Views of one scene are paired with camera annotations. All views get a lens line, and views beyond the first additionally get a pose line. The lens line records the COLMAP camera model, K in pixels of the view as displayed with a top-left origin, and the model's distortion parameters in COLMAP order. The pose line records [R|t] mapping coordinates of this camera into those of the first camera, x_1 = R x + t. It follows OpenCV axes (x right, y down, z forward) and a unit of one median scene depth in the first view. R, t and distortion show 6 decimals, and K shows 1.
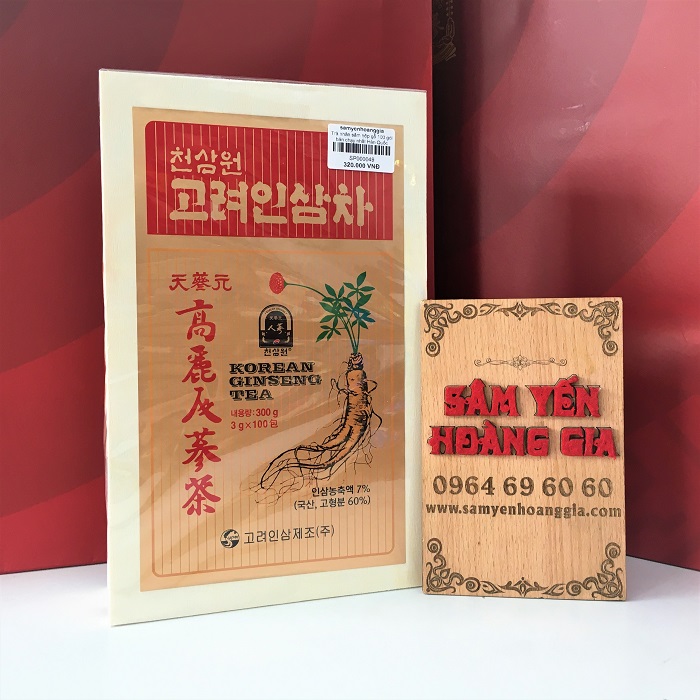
lens RADIAL K [[802.8, 0, 365.6], [0, 802.8, 343.1], [0, 0, 1]] dist [0.028577, 0.000000]
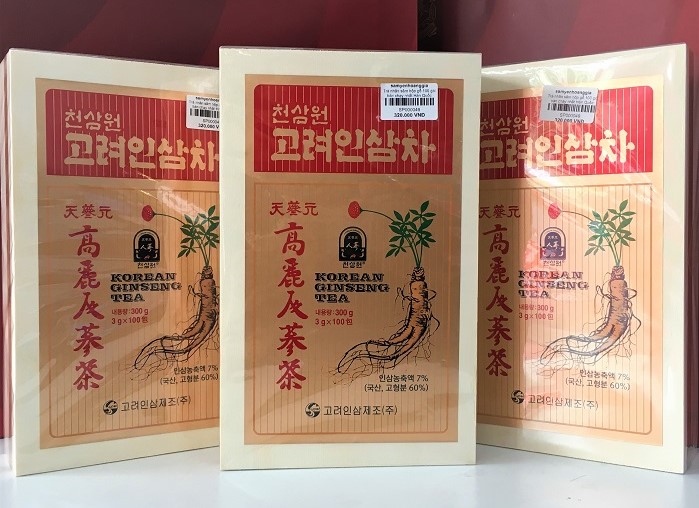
lens RADIAL K [[652.9, 0, 385.3], [0, 652.9, 262.5], [0, 0, 1]] dist [0.003380, 0.000000]
pose [[0.972355, 0.024716, -0.232196, 0.177558], [-0.022730, 0.999679, 0.011226, -0.005153], [0.232399, -0.005638, 0.972604, 0.021370]]
